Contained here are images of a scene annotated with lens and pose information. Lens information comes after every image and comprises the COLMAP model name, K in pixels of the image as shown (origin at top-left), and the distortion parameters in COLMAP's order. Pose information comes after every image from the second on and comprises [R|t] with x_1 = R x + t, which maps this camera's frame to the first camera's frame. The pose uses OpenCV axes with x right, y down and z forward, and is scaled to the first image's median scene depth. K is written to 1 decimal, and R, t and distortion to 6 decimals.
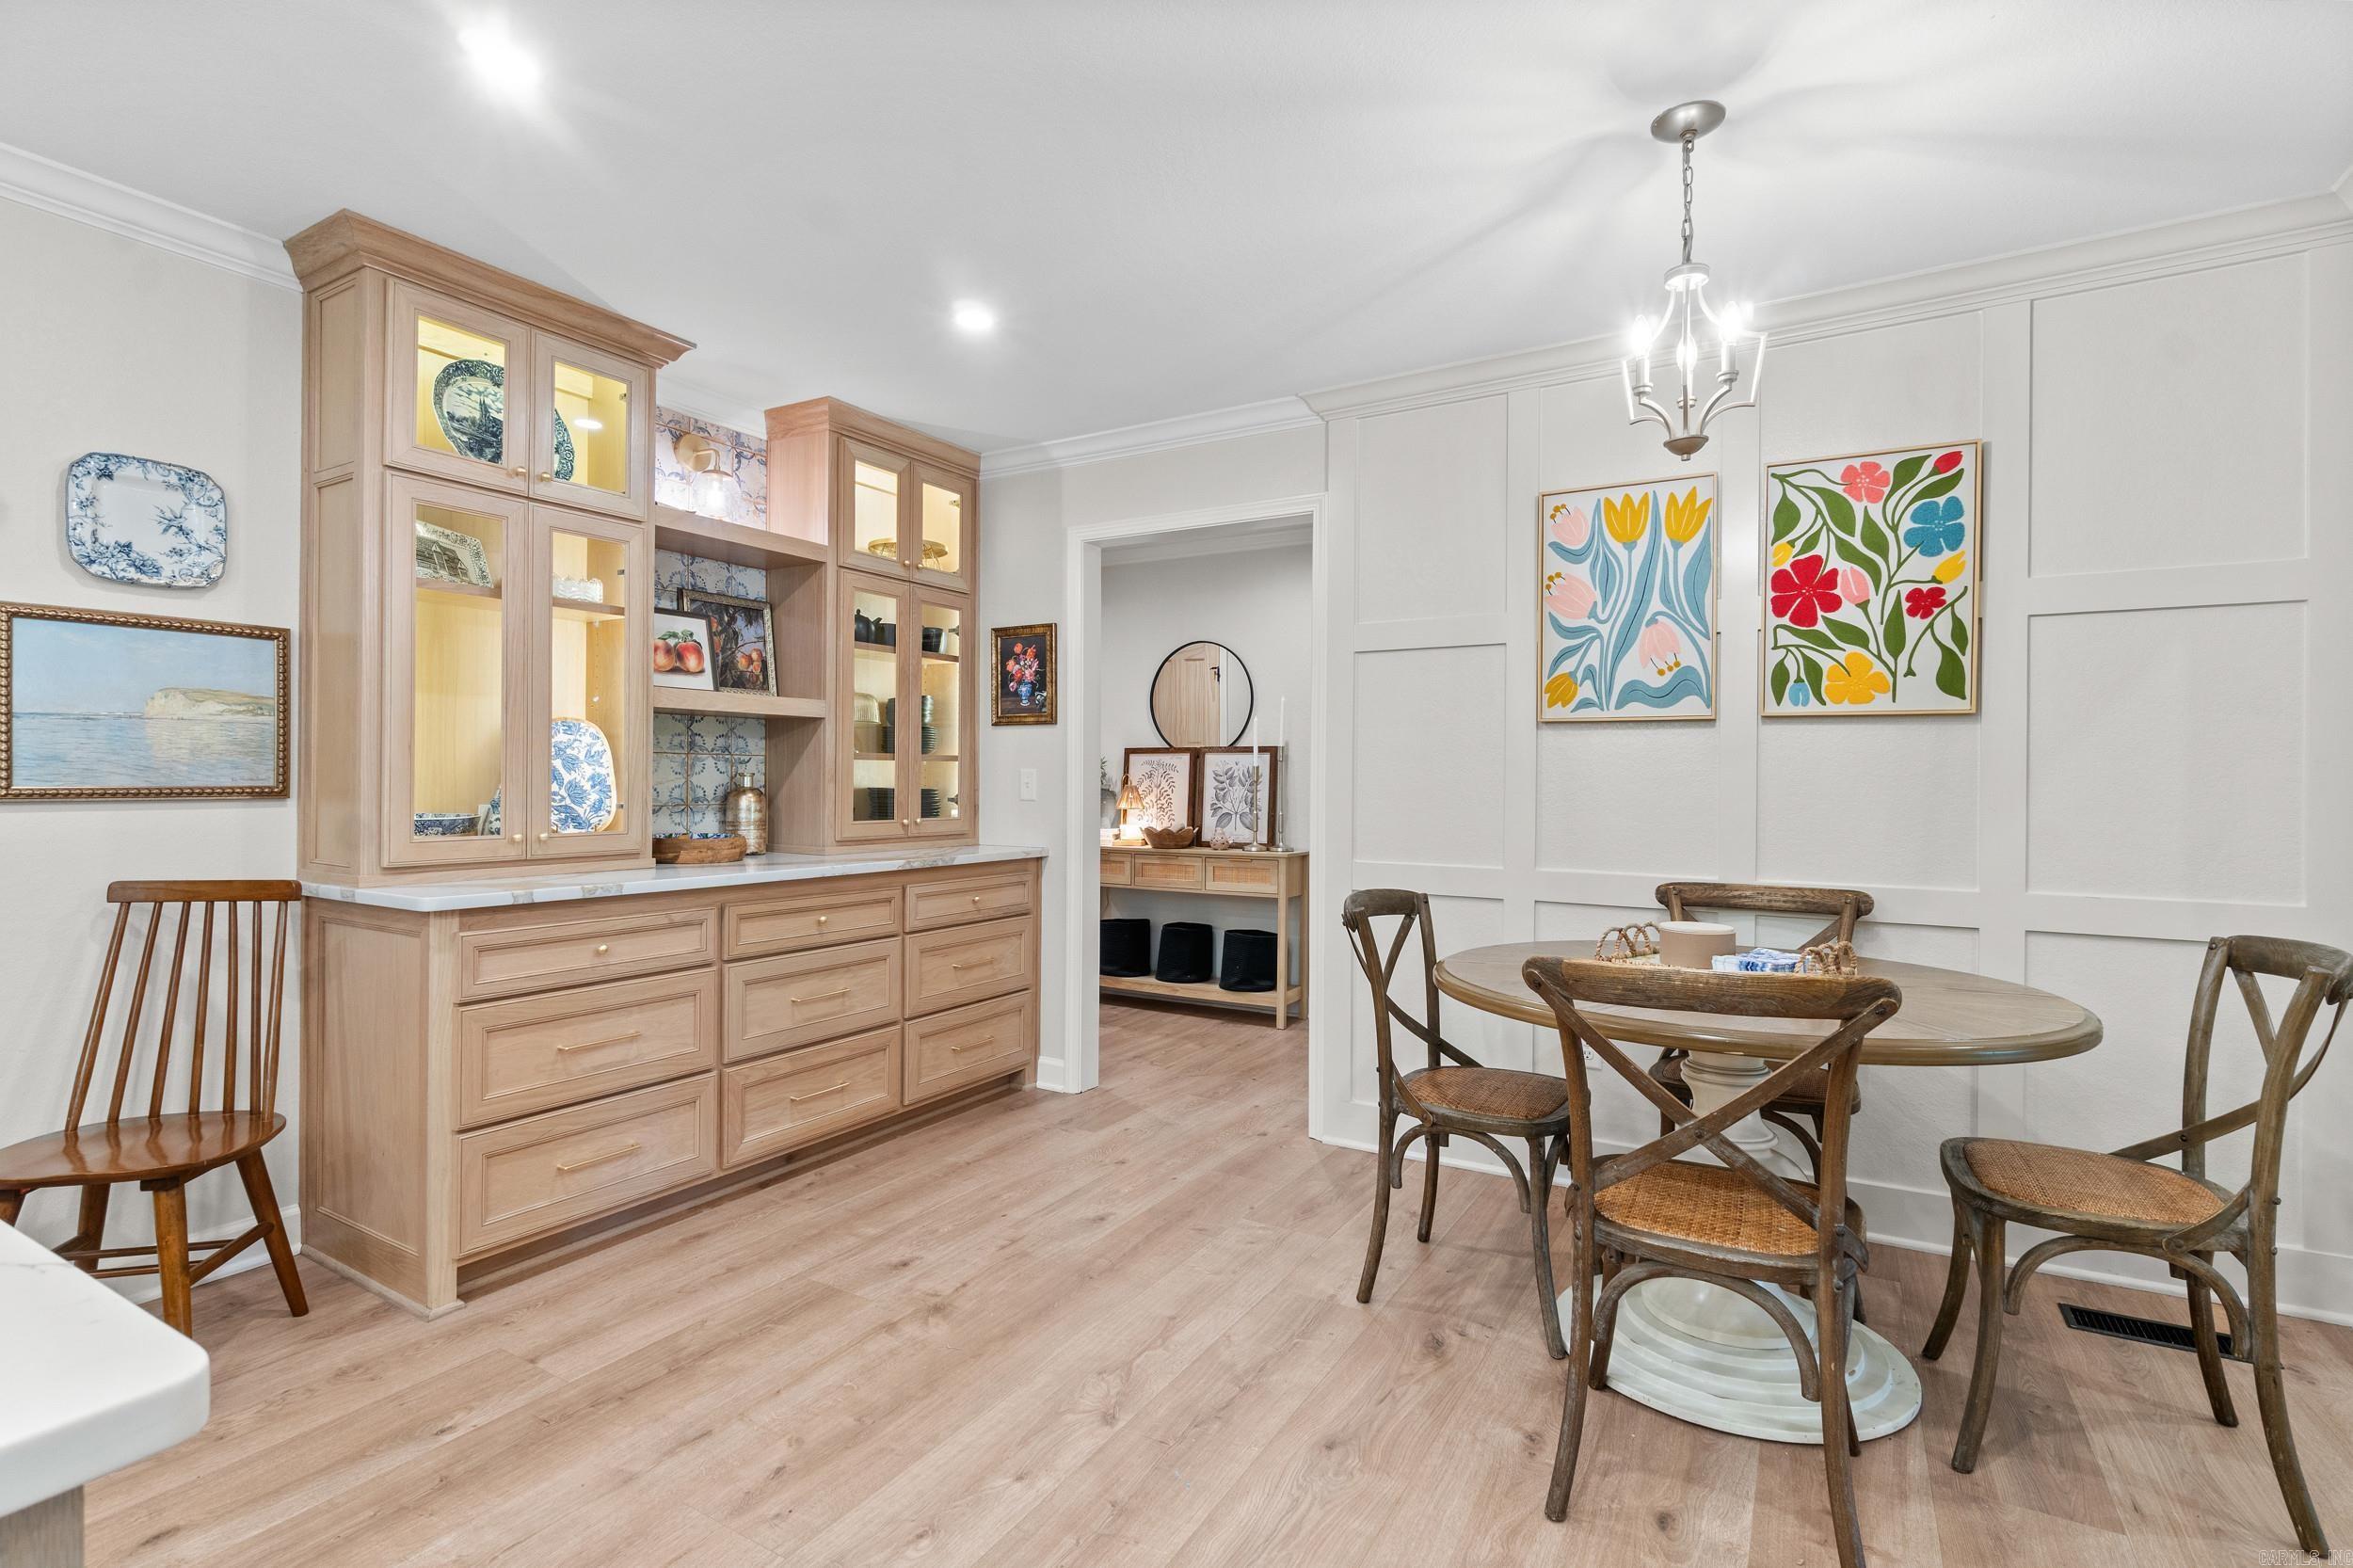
lens RADIAL K [[1096.6, 0, 1174.9], [0, 1096.6, 794.1], [0, 0, 1]] dist [-0.002330, -0.000053]
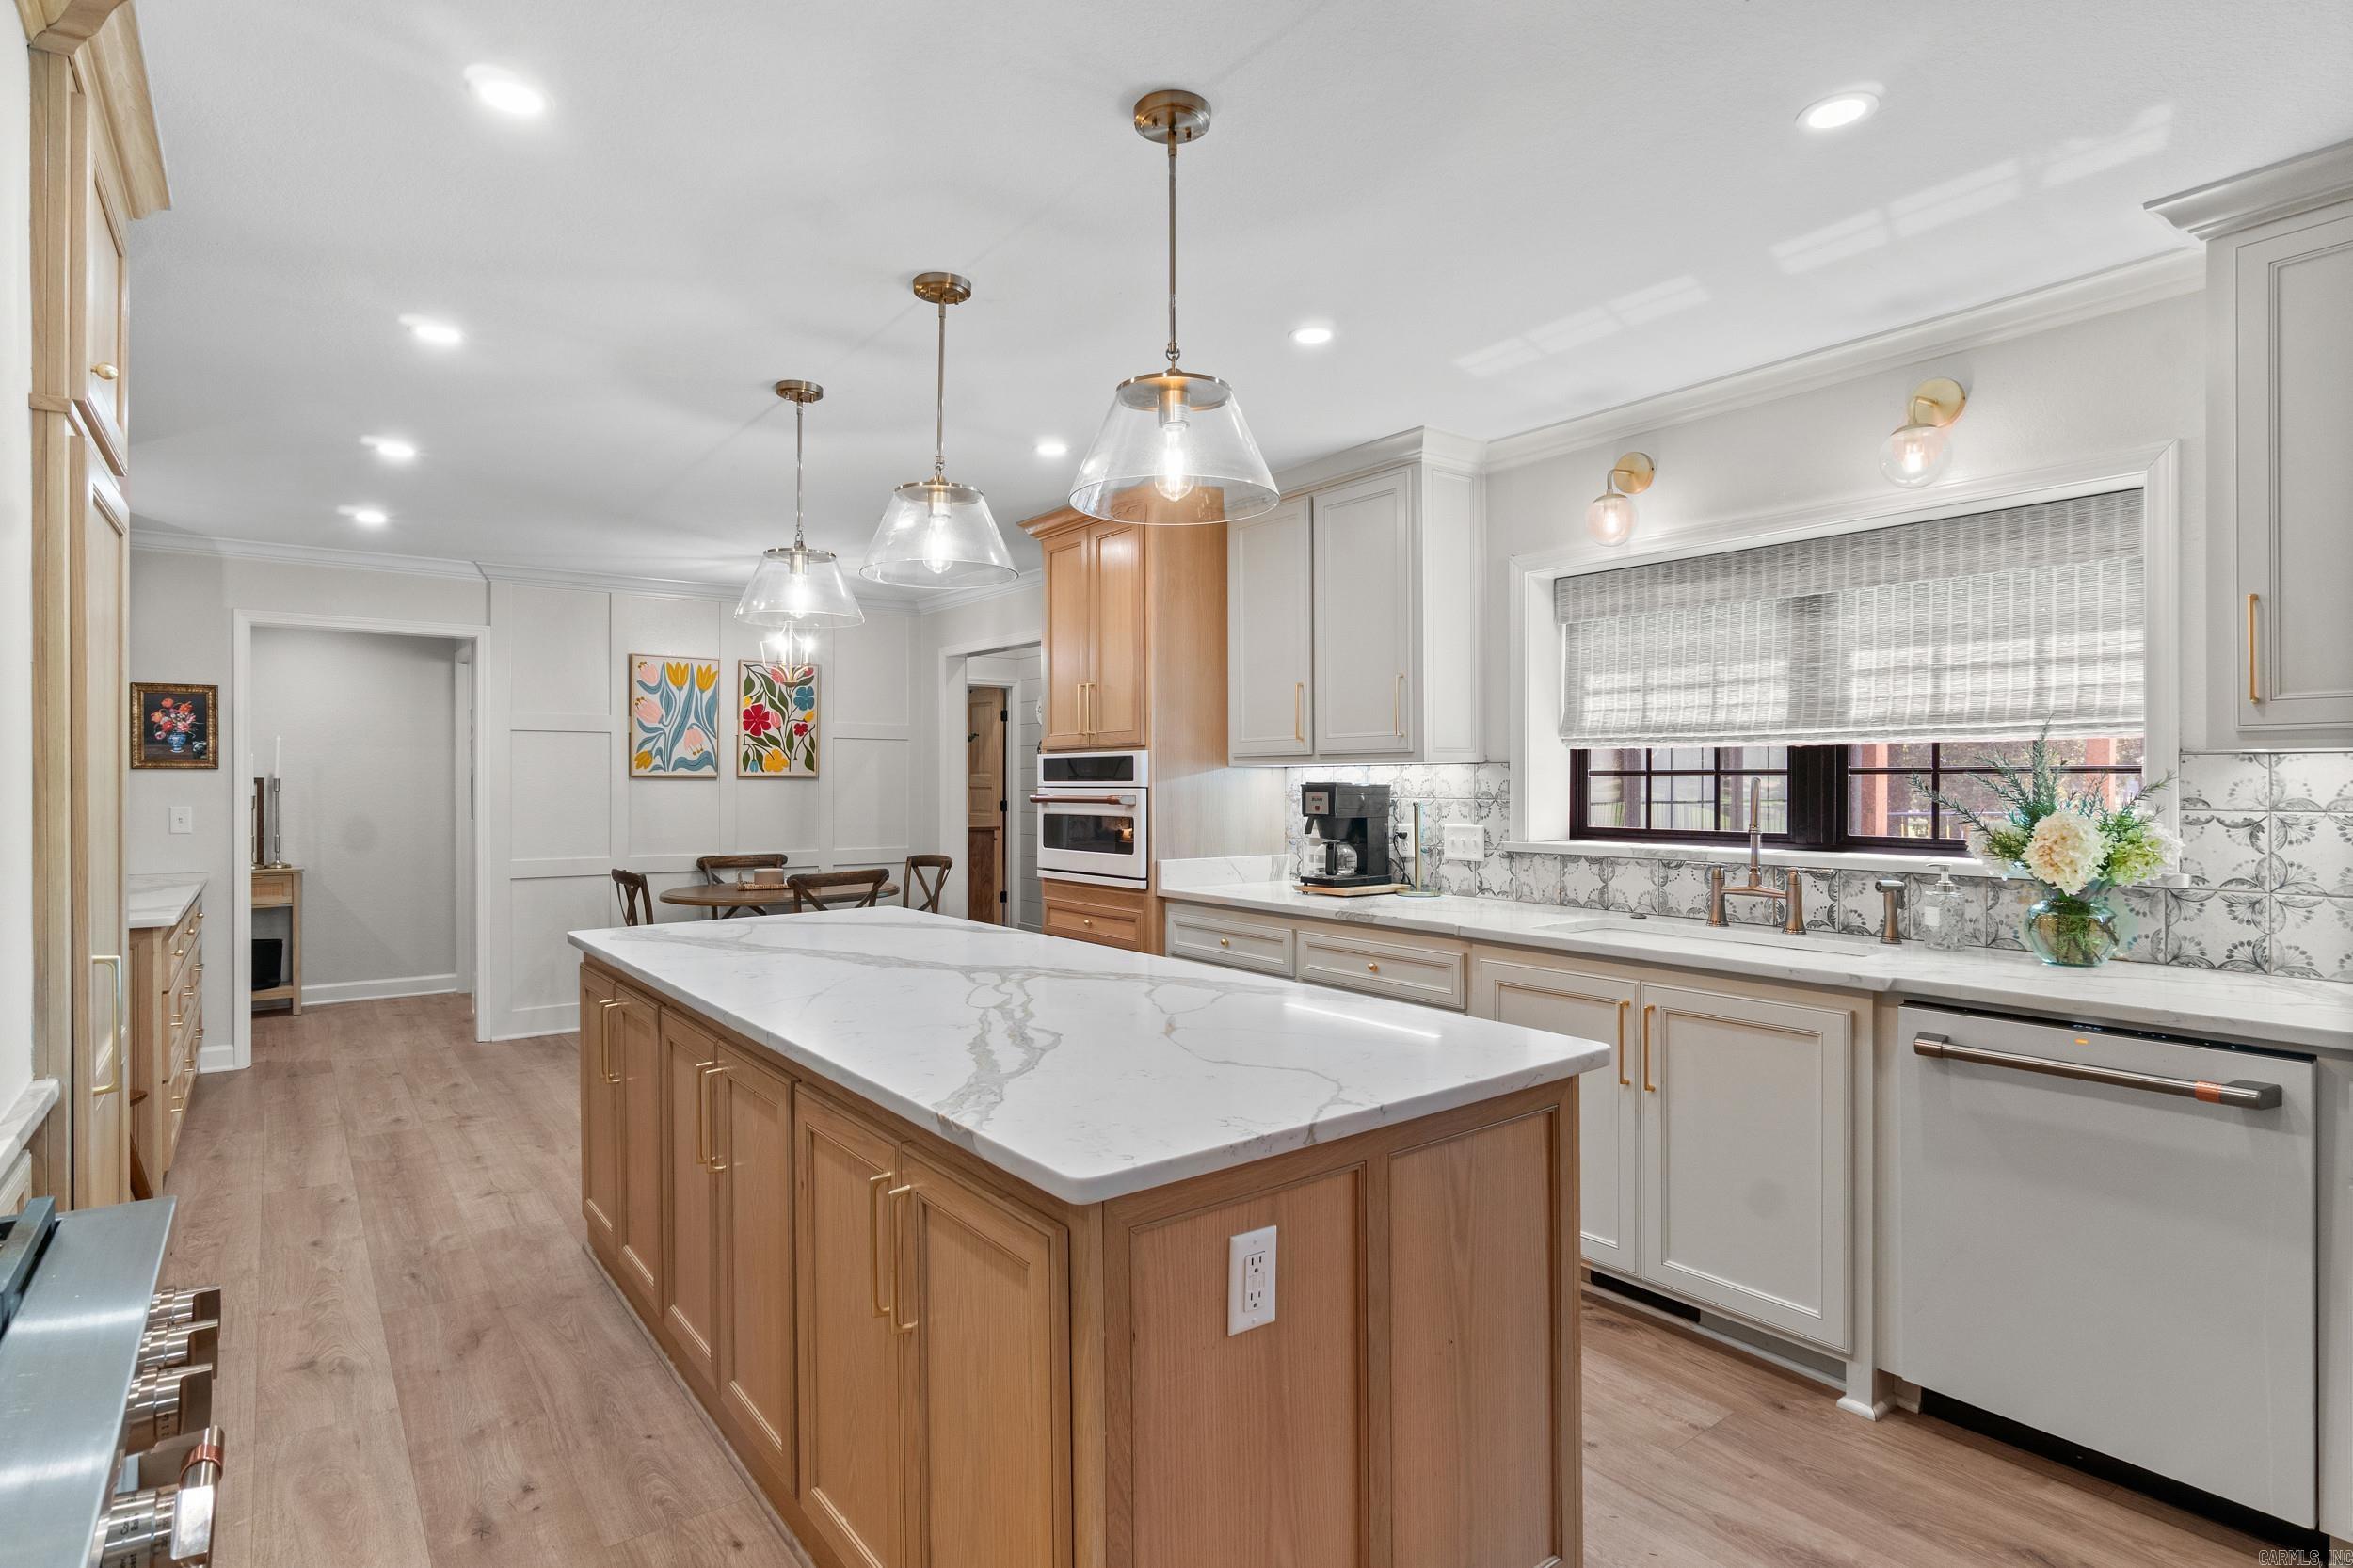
lens RADIAL K [[1193.3, 0, 1160.1], [0, 1193.3, 784.1], [0, 0, 1]] dist [-0.003191, 0.000360]
pose [[0.384099, -0.009549, 0.923242, -1.219810], [0.012584, 0.999908, 0.005106, -0.053989], [-0.923206, 0.009657, 0.384184, -0.613159]]
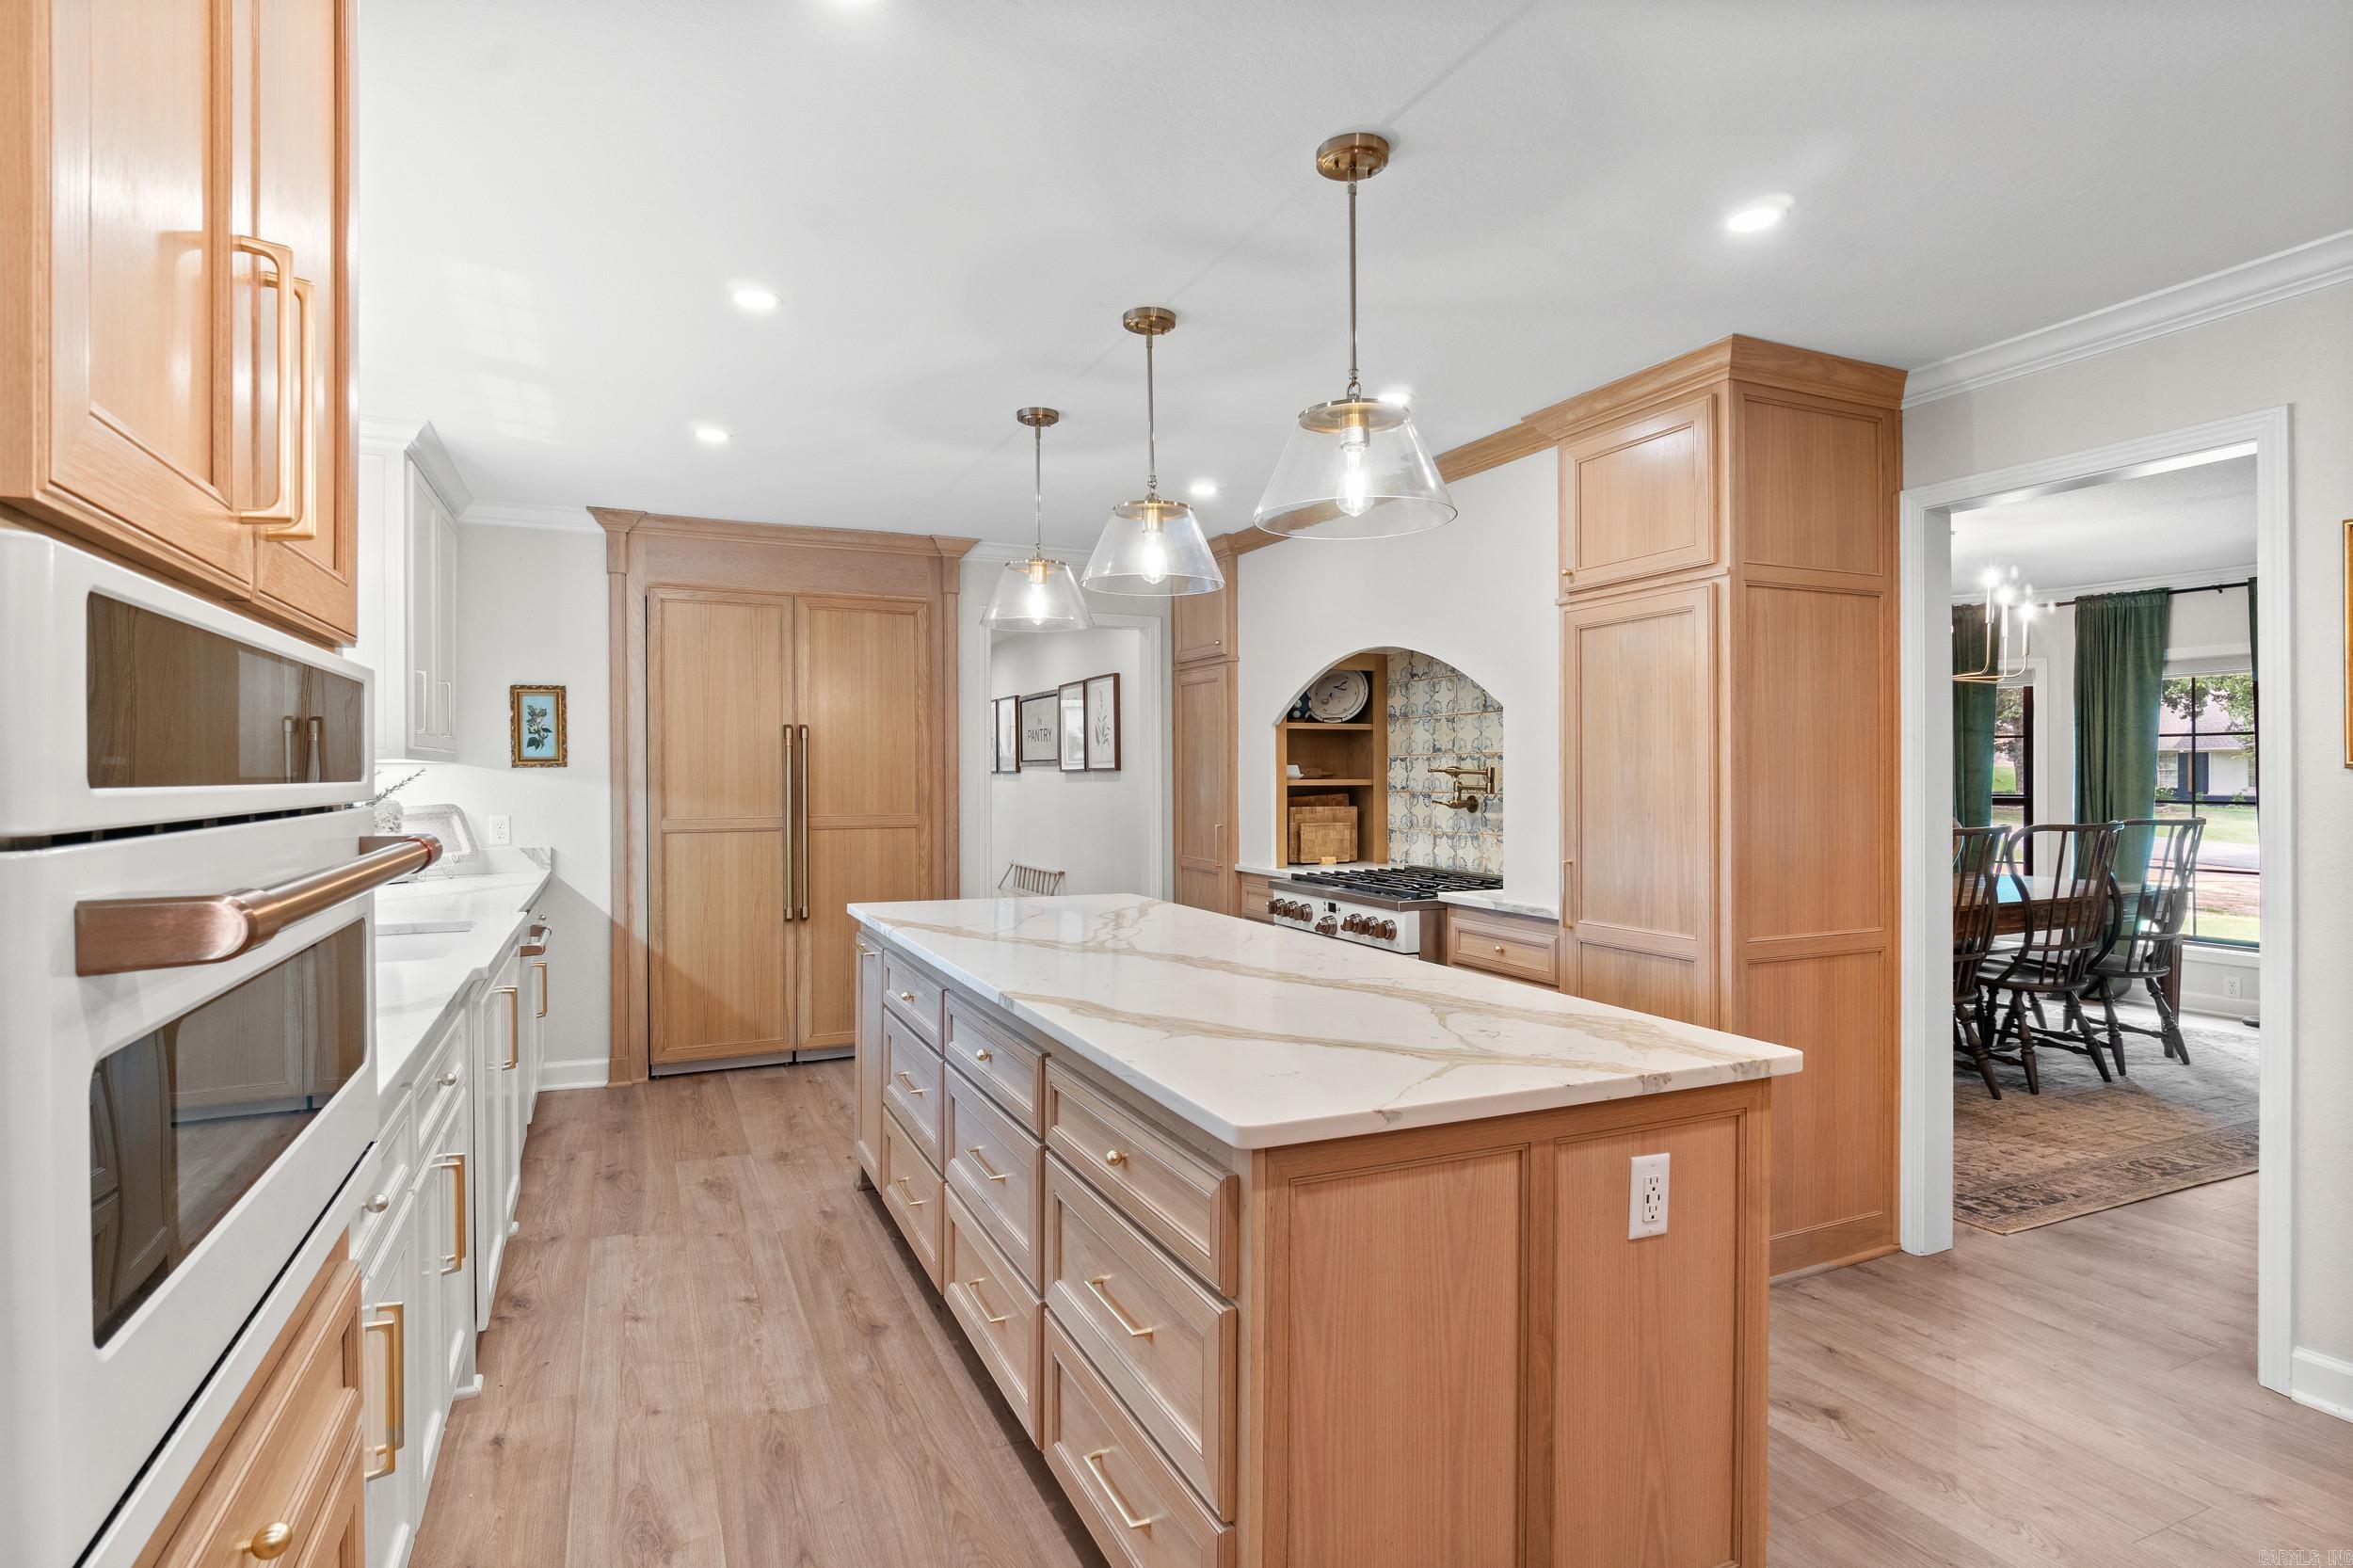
lens RADIAL K [[1193.3, 0, 1165.1], [0, 1193.3, 780.2], [0, 0, 1]] dist [-0.003191, 0.000360]
pose [[-0.569966, -0.000943, -0.821668, 0.233438], [-0.009750, 0.999937, 0.005616, -0.055577], [0.821610, 0.011212, -0.569939, 0.375235]]
